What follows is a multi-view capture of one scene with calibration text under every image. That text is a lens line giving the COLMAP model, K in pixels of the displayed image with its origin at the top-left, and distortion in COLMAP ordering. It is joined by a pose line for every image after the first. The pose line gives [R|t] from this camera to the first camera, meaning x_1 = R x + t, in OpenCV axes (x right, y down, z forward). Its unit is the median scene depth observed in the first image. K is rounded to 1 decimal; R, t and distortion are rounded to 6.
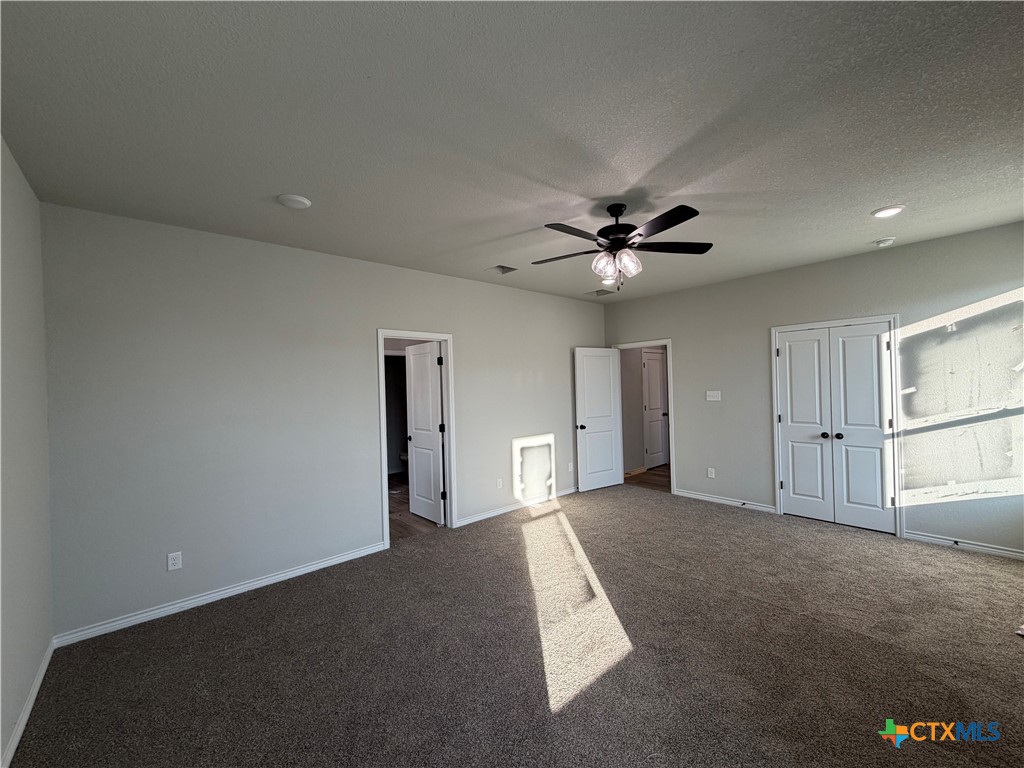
lens RADIAL K [[407.5, 0, 509.8], [0, 407.5, 385.0], [0, 0, 1]] dist [-0.000953, -0.000026]
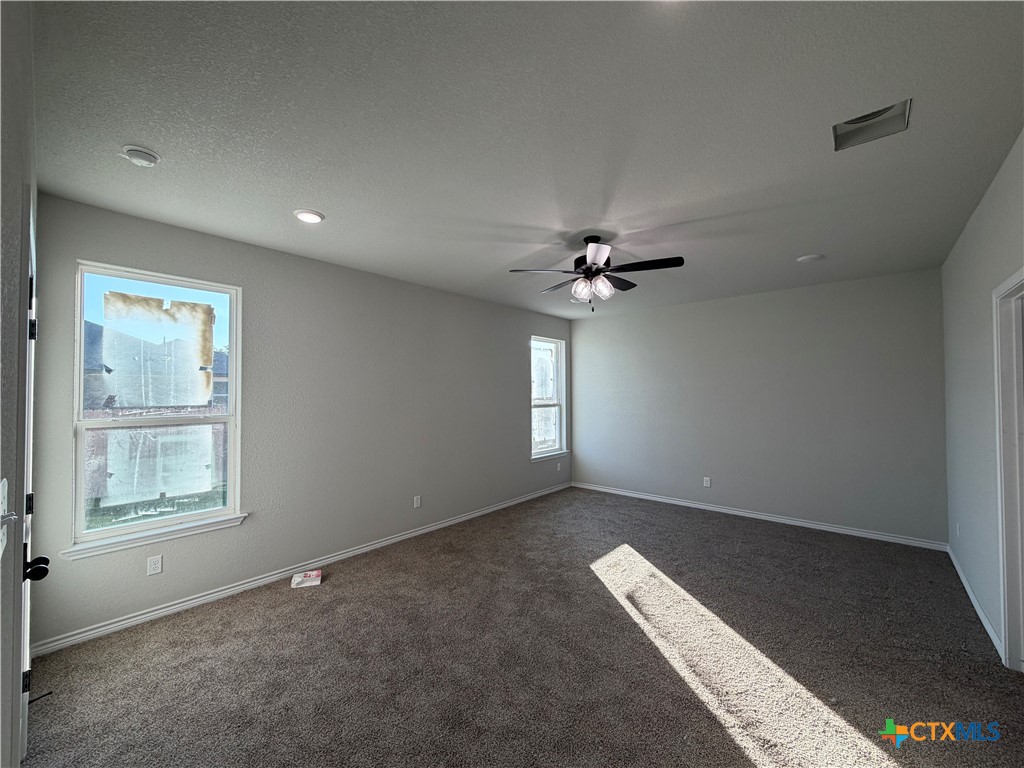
lens RADIAL K [[407.5, 0, 509.8], [0, 407.5, 385.0], [0, 0, 1]] dist [-0.000953, -0.000026]
pose [[-0.993021, 0.032683, -0.113317, 0.643221], [0.034565, 0.999295, -0.014683, -0.021698], [0.112757, -0.018498, -0.993450, 2.131861]]
